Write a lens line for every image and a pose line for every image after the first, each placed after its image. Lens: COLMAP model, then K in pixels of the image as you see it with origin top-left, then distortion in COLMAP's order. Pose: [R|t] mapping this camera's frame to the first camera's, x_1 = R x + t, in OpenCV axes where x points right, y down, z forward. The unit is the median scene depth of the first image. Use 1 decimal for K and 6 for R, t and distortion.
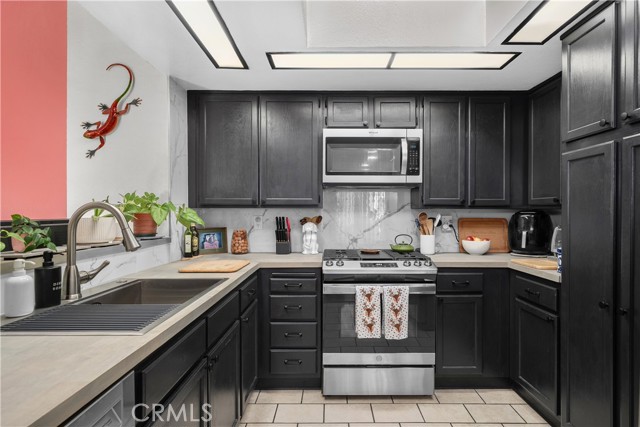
lens RADIAL K [[332.4, 0, 334.0], [0, 332.4, 211.1], [0, 0, 1]] dist [0.002477, -0.000769]
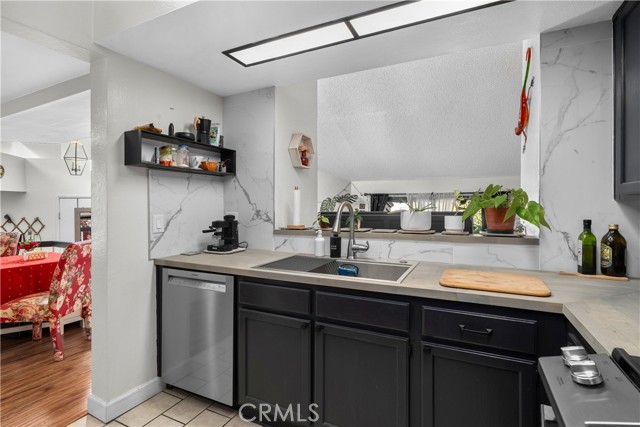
lens RADIAL K [[299.7, 0, 325.8], [0, 299.7, 201.5], [0, 0, 1]] dist [0.004443, 0.000512]
pose [[-0.461006, -0.003839, -0.887389, 0.372977], [0.012750, 0.999859, -0.010950, -0.009088], [0.887306, -0.016363, -0.460892, 0.934627]]
